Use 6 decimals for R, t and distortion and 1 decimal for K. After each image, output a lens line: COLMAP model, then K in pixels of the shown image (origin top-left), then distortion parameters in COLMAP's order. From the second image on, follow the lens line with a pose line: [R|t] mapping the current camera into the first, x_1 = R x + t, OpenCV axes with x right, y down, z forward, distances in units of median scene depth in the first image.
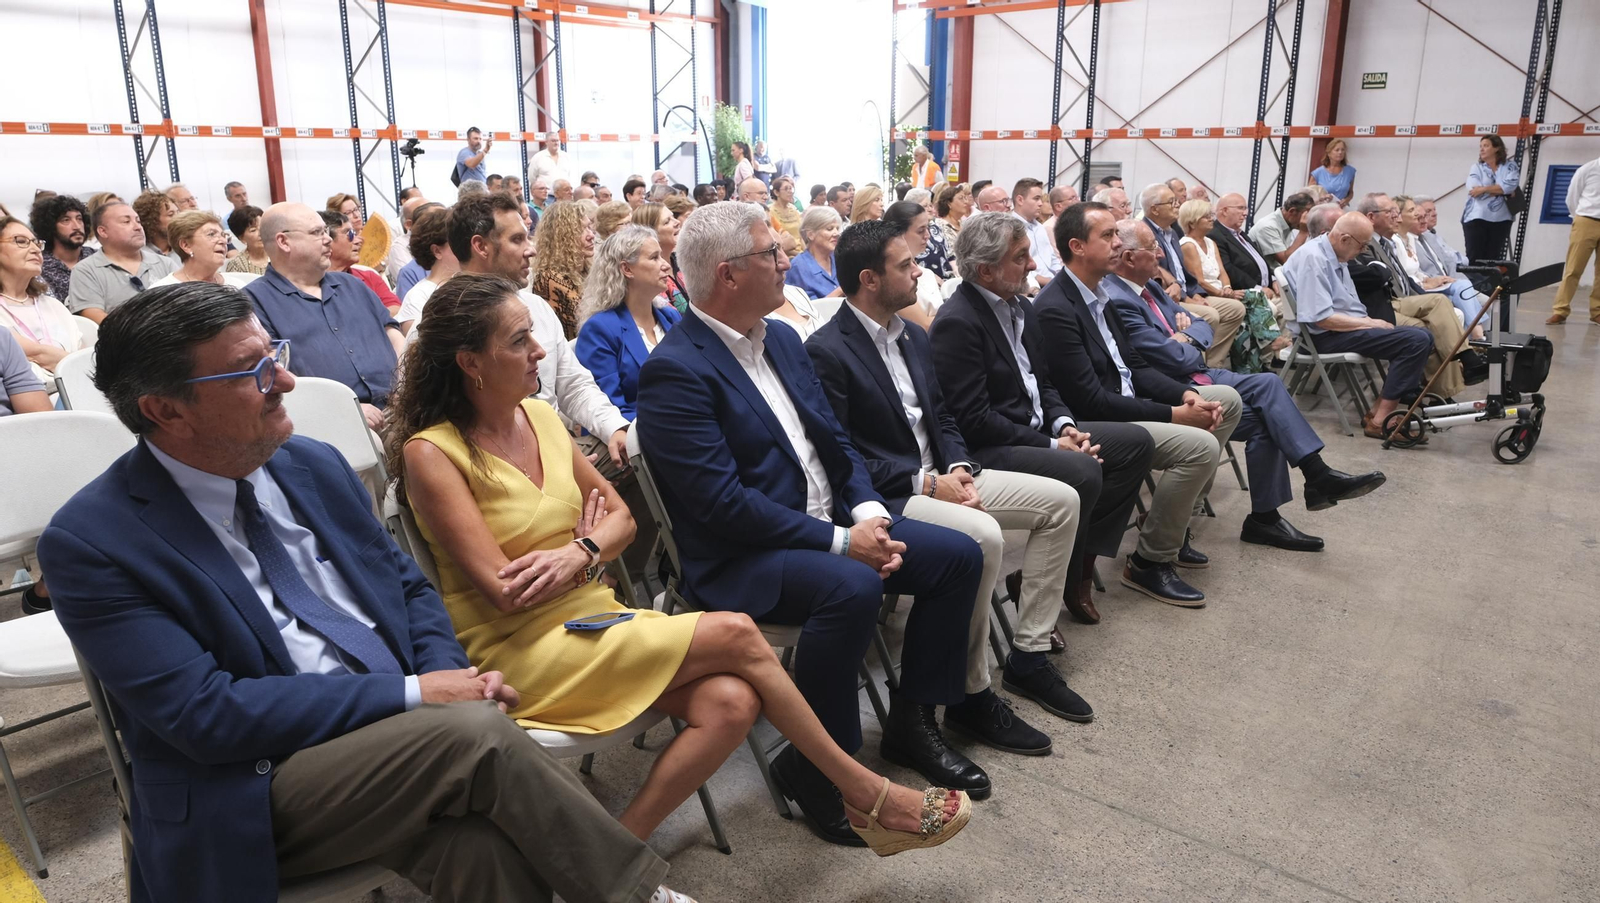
lens RADIAL K [[1105.4, 0, 801.5], [0, 1105.4, 448.1], [0, 0, 1]] dist [-0.000967, 0.005376]
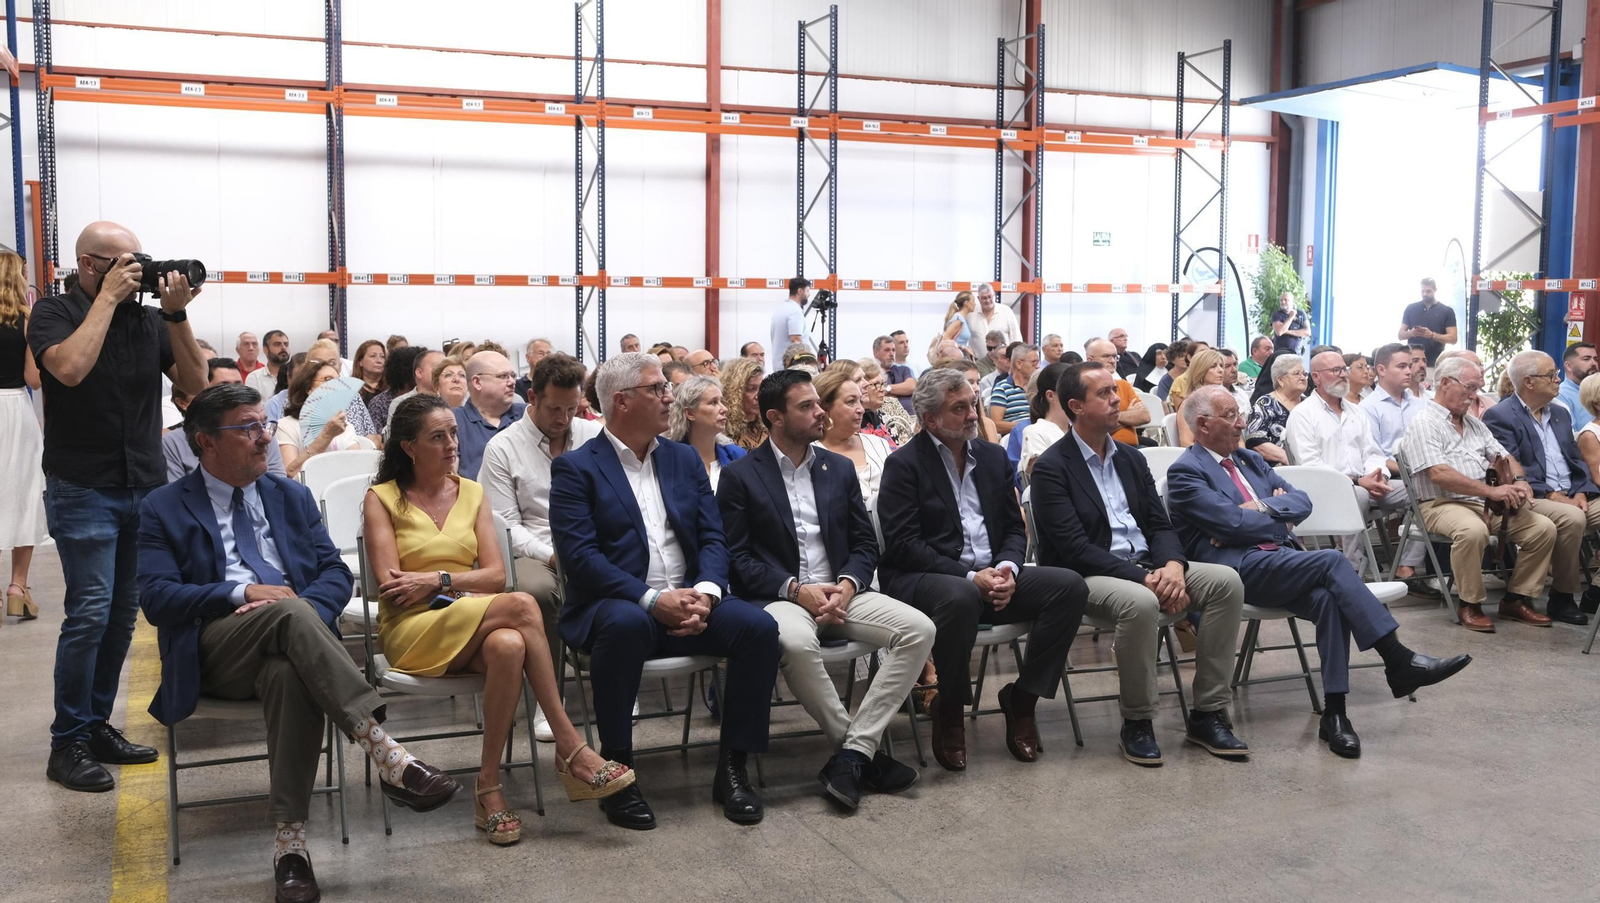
lens RADIAL K [[1587.3, 0, 799.2], [0, 1587.3, 453.0], [0, 0, 1]] dist [0.027509, 0.000000]
pose [[0.896960, 0.048156, -0.439481, 0.311288], [-0.120506, 0.983042, -0.138230, 0.047277], [0.425372, 0.176947, 0.887552, -0.201502]]
